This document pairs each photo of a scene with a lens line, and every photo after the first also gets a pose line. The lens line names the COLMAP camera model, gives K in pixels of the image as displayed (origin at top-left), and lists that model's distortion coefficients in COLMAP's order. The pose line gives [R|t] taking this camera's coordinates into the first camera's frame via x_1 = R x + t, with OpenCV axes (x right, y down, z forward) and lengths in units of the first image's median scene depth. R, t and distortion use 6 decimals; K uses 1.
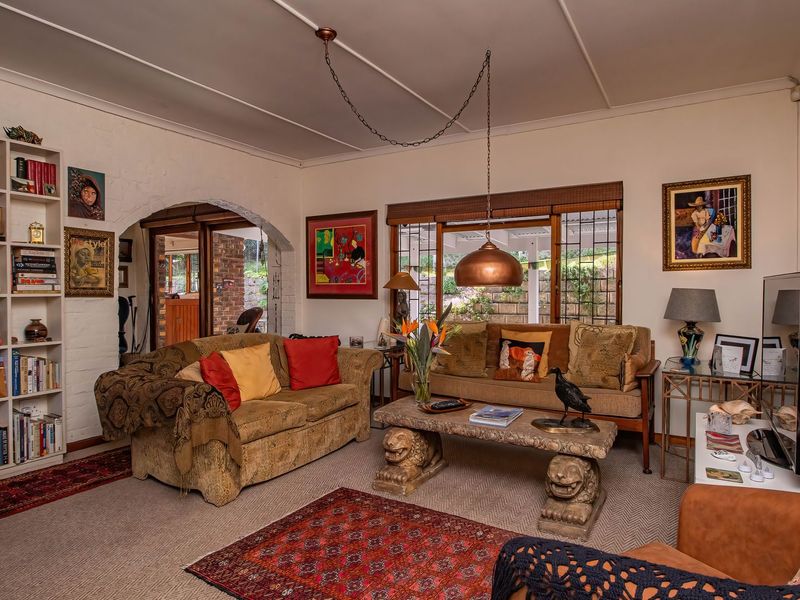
lens RADIAL K [[496.3, 0, 397.4], [0, 496.3, 298.0], [0, 0, 1]] dist [0.002581, -0.000442]
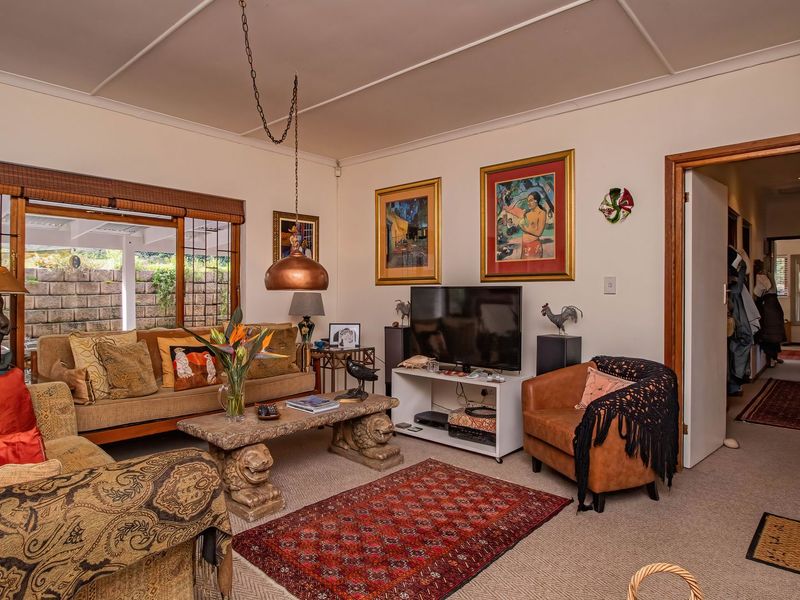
lens RADIAL K [[496.3, 0, 397.4], [0, 496.3, 298.0], [0, 0, 1]] dist [0.002581, -0.000442]
pose [[0.187275, -0.008564, 0.982270, -0.699986], [0.015660, 0.999861, 0.005732, -0.007241], [-0.982183, 0.014309, 0.187383, 0.474737]]
